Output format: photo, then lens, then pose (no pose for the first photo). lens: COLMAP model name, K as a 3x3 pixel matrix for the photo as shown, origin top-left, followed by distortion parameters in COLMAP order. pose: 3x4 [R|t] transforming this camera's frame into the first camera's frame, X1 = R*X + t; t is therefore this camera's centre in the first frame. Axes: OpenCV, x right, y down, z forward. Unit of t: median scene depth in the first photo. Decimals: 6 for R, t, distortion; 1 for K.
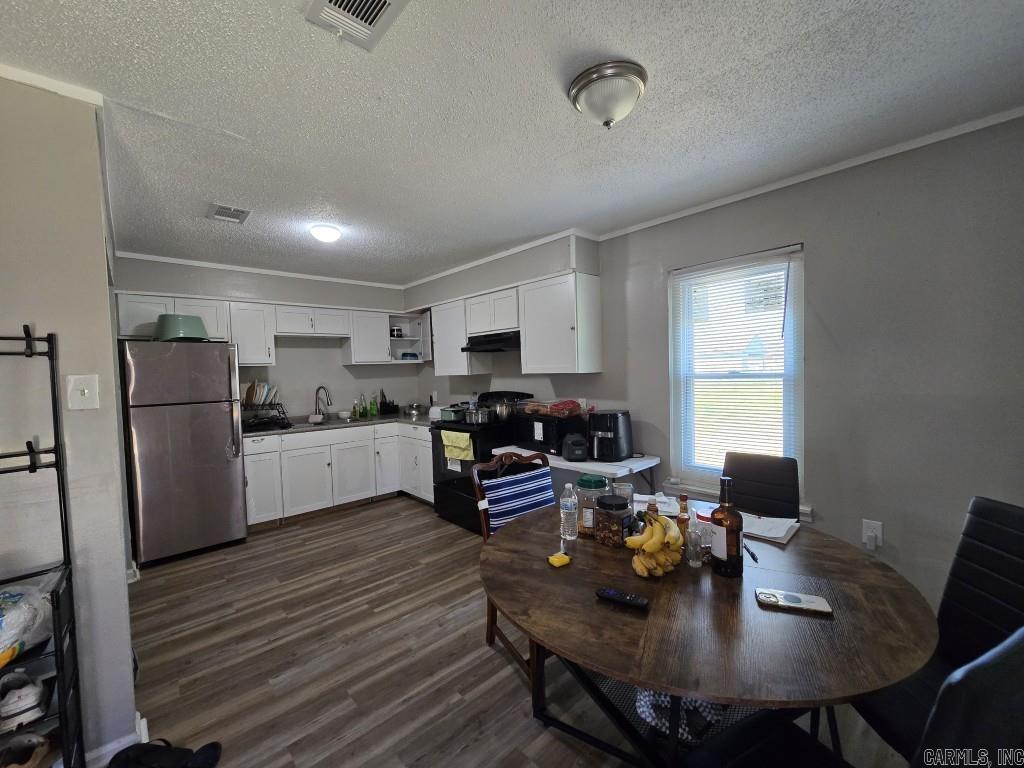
lens RADIAL K [[417.2, 0, 502.9], [0, 417.2, 386.2], [0, 0, 1]] dist [-0.009691, 0.001899]
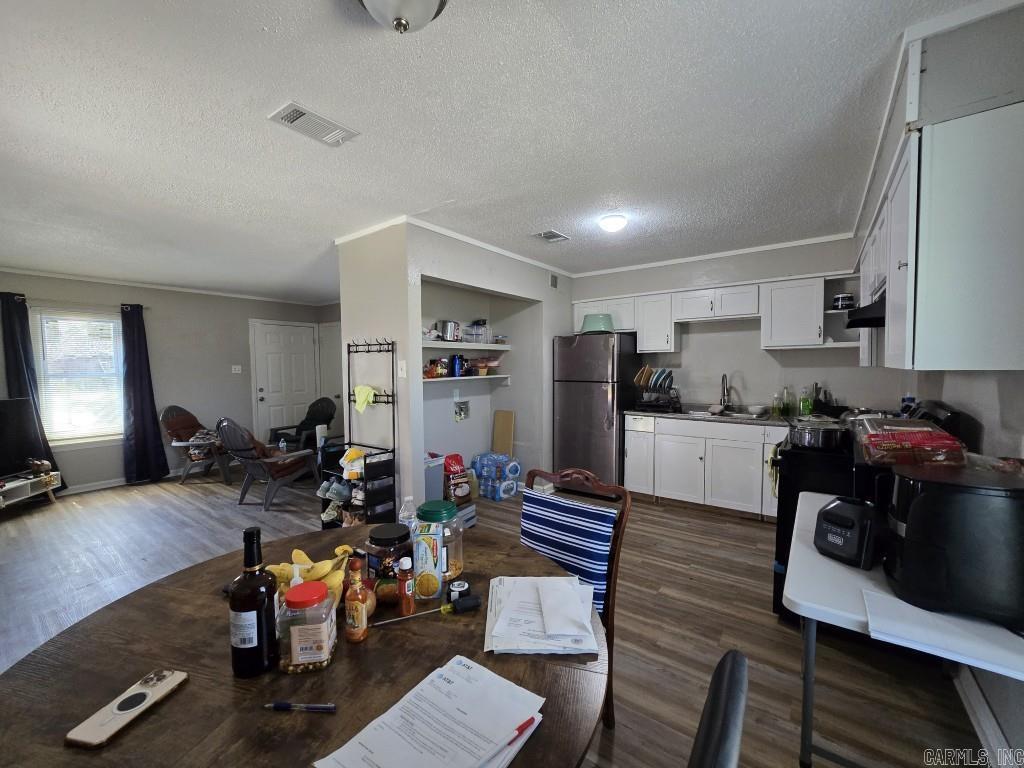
lens RADIAL K [[417.2, 0, 512.2], [0, 417.2, 385.9], [0, 0, 1]] dist [-0.009691, 0.001899]
pose [[0.205031, 0.074446, -0.975920, 0.423784], [-0.034827, 0.997027, 0.068739, -0.024308], [0.978136, 0.019894, 0.207014, 0.427573]]
